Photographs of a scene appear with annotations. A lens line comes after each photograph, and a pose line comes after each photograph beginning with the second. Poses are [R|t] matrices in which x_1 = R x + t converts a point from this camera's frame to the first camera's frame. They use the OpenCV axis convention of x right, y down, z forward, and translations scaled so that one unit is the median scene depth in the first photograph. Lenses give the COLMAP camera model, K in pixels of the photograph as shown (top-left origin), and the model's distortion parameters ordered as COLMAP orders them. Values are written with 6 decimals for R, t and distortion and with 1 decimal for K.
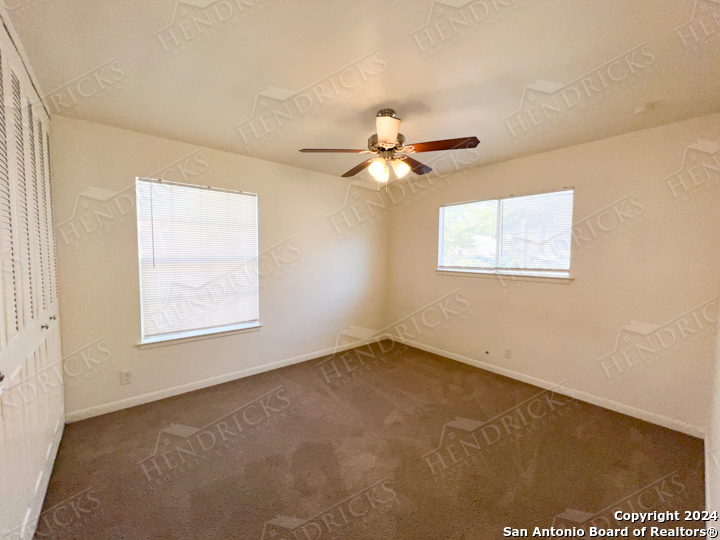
lens RADIAL K [[287.4, 0, 360.0], [0, 287.4, 270.0], [0, 0, 1]] dist [0.000385, 0.000008]
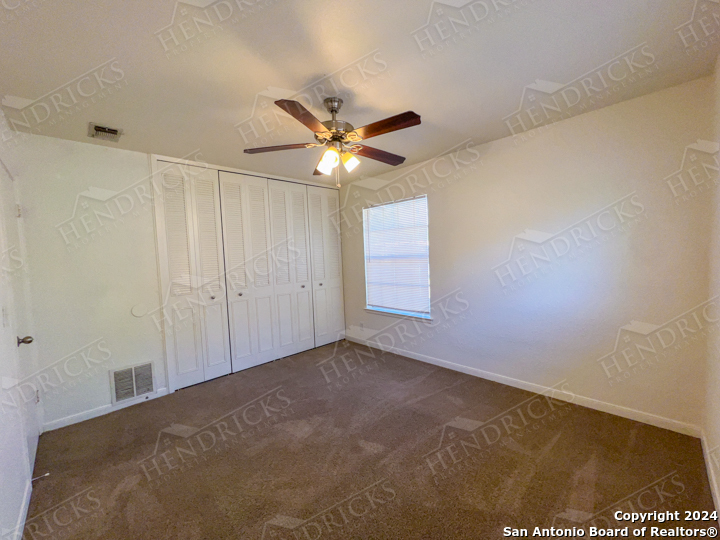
lens RADIAL K [[295.8, 0, 360.0], [0, 295.8, 270.0], [0, 0, 1]] dist [0.000034, -0.000068]
pose [[0.072503, 0.045562, -0.996327, 0.635699], [-0.029087, 0.998628, 0.043551, -0.022204], [0.996944, 0.025822, 0.073729, 0.602470]]
